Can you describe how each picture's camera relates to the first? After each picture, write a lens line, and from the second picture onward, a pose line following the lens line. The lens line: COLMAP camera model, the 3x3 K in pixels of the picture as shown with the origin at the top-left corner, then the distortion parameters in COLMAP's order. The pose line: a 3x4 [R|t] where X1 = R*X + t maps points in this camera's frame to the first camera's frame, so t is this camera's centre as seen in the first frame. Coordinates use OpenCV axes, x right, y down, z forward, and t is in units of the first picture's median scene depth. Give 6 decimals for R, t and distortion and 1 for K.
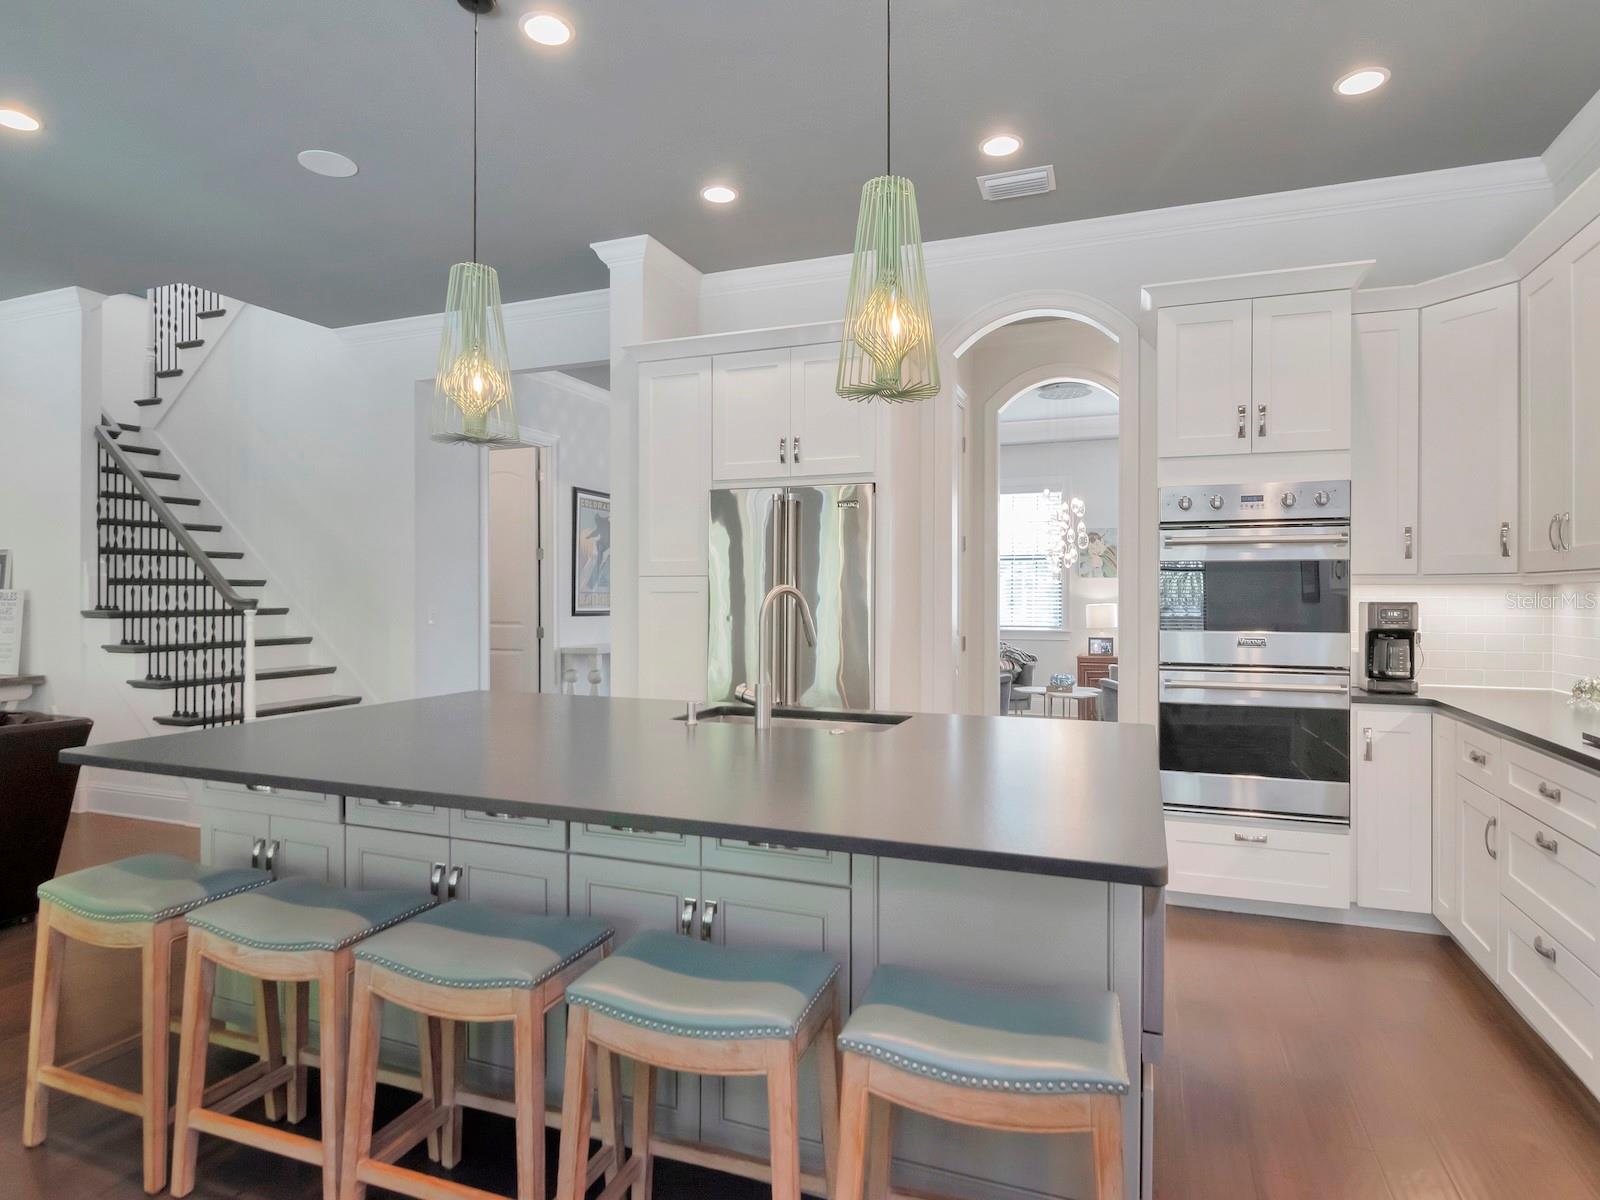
lens RADIAL K [[897.8, 0, 807.8], [0, 897.8, 586.7], [0, 0, 1]] dist [-0.000434, -0.004052]
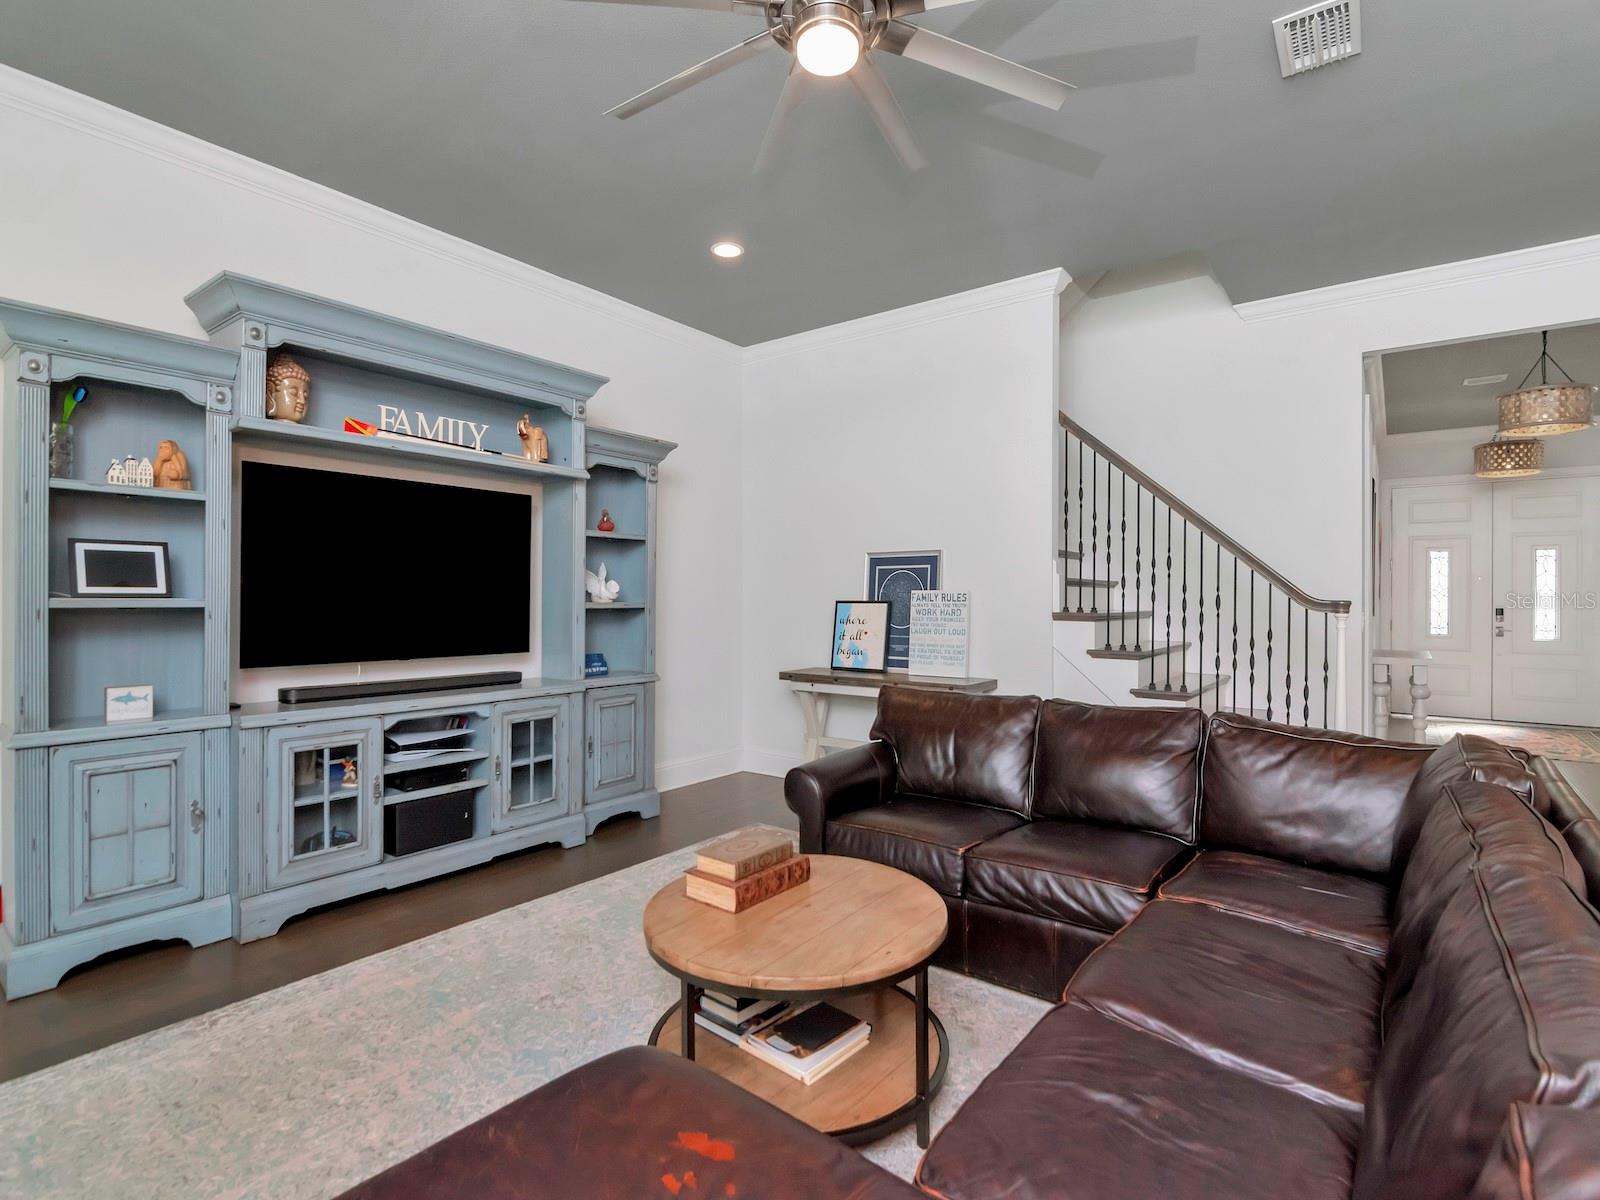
lens RADIAL K [[784.3, 0, 803.4], [0, 784.3, 589.9], [0, 0, 1]] dist [-0.004949, -0.003532]
pose [[0.959303, -0.001719, -0.282373, -1.009149], [0.001210, 0.999997, -0.001978, 0.004215], [0.282376, 0.001556, 0.959303, 0.153421]]
